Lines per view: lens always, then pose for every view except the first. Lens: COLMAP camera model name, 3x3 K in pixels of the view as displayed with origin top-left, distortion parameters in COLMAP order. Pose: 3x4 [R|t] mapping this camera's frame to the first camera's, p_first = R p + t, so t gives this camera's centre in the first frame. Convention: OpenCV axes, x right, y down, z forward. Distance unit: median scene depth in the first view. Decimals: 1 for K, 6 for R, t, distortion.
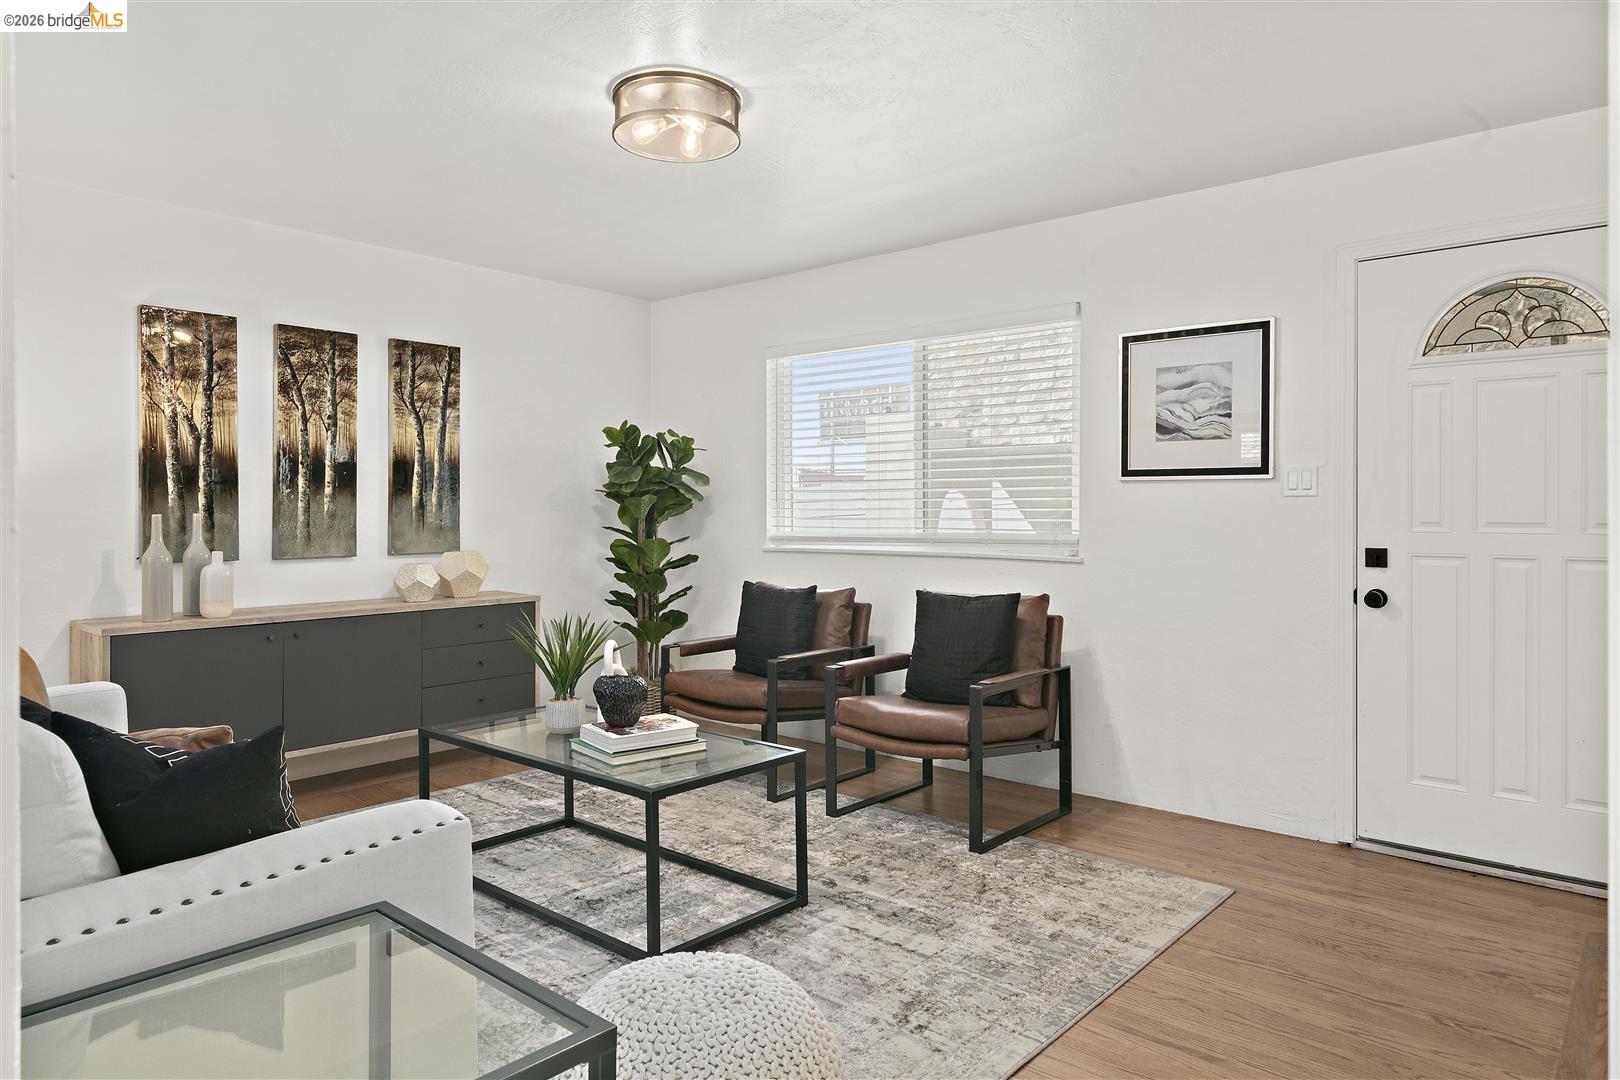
lens RADIAL K [[1013.3, 0, 806.5], [0, 1013.3, 517.0], [0, 0, 1]] dist [-0.006880, 0.005992]
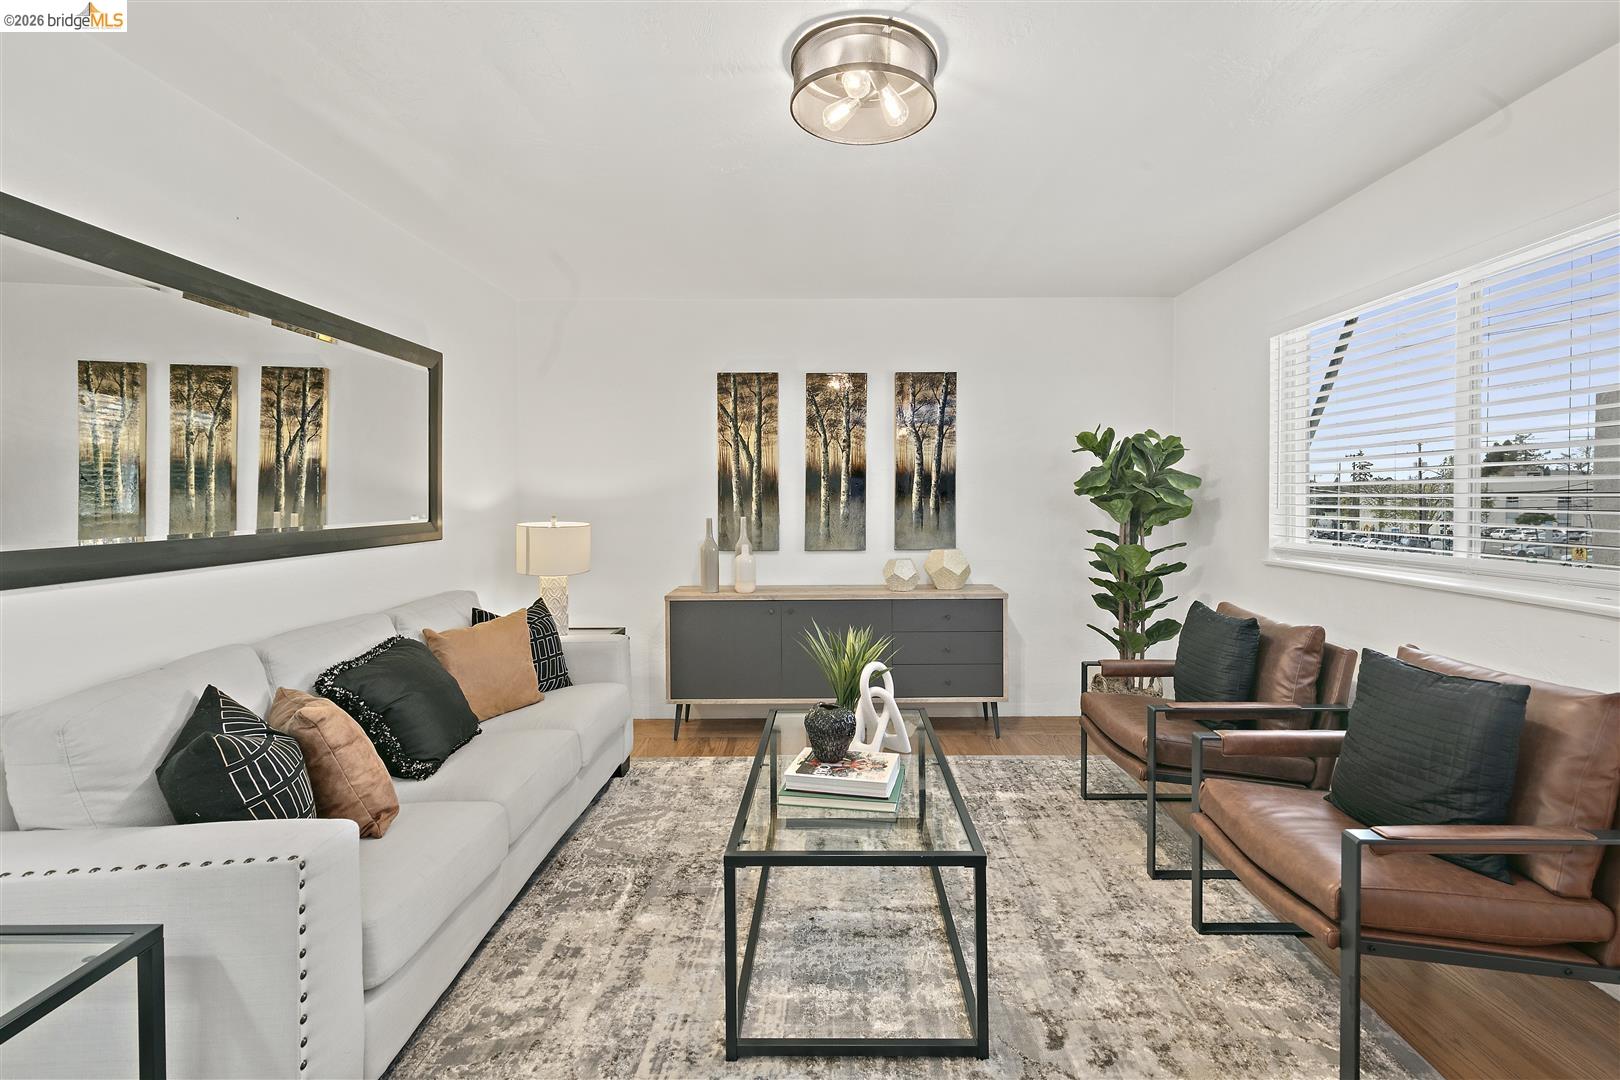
lens RADIAL K [[744.5, 0, 834.9], [0, 744.5, 513.0], [0, 0, 1]] dist [0.005205, -0.000118]
pose [[0.656408, 0.014108, -0.754275, 0.250519], [-0.000805, 0.999838, 0.018000, -0.026592], [0.754406, -0.011208, 0.656312, 0.404022]]
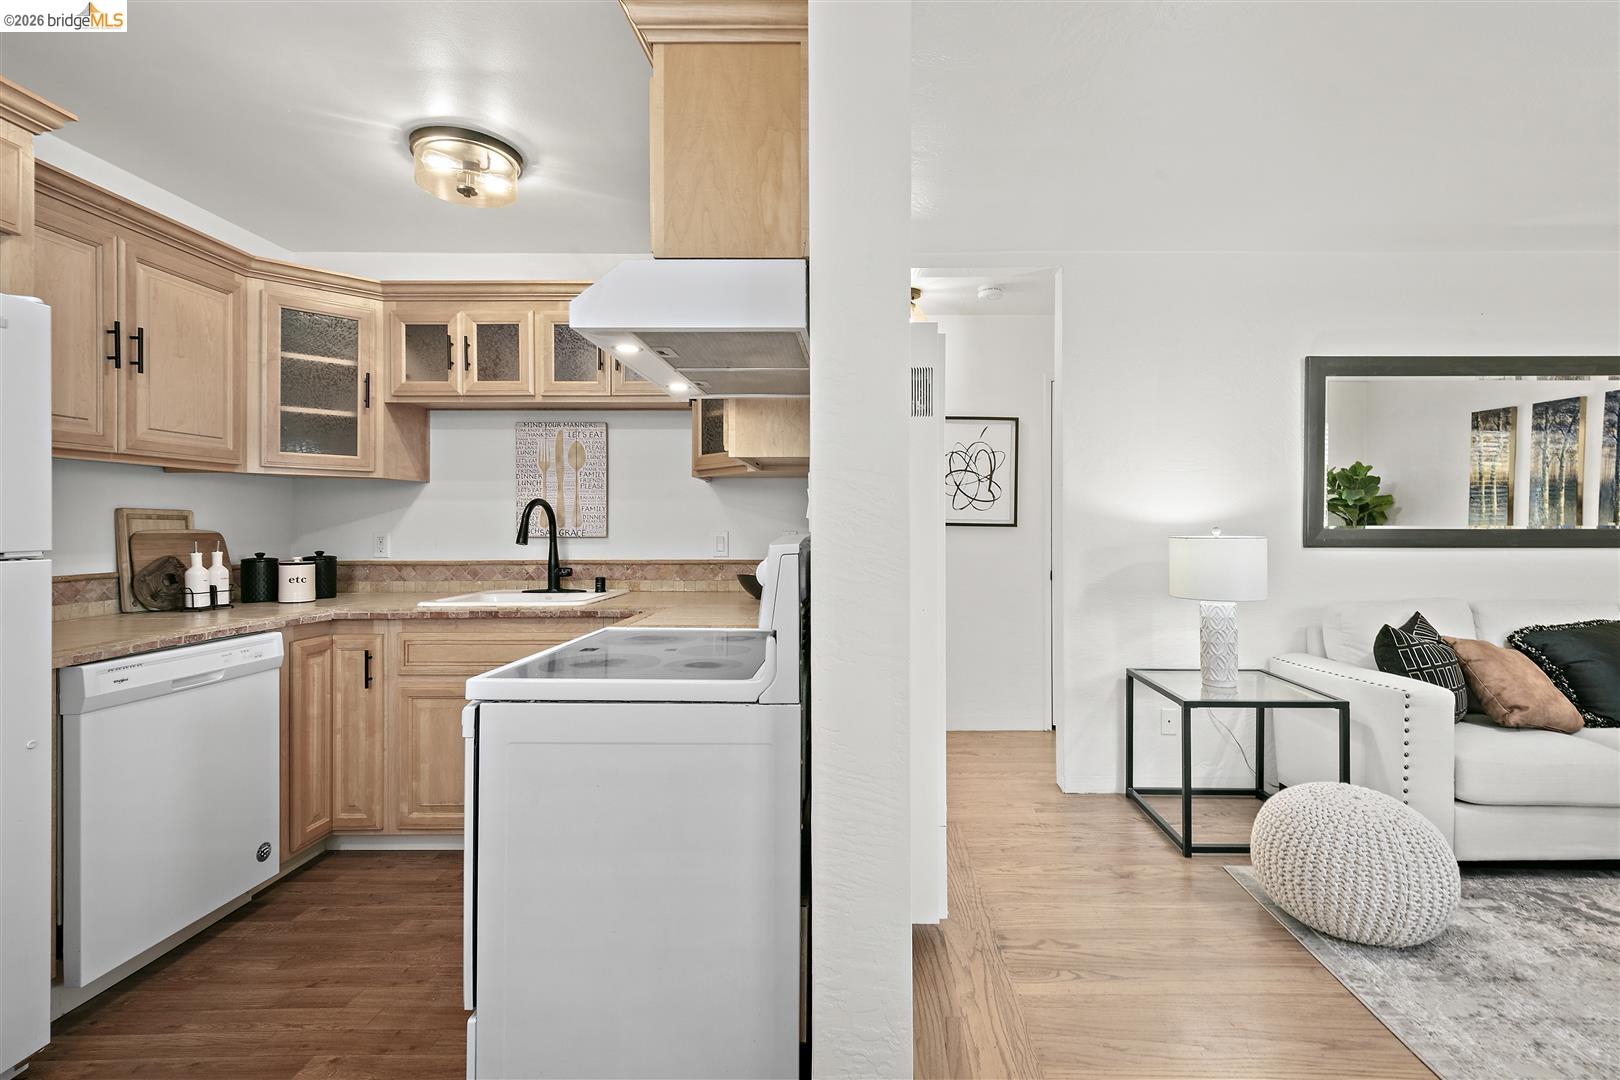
lens RADIAL K [[744.5, 0, 861.8], [0, 744.5, 524.7], [0, 0, 1]] dist [0.005205, -0.000118]
pose [[-0.752663, 0.001547, -0.658405, 0.630239], [-0.004124, 0.999967, 0.007064, -0.006292], [0.658393, 0.008032, -0.752631, 0.630110]]
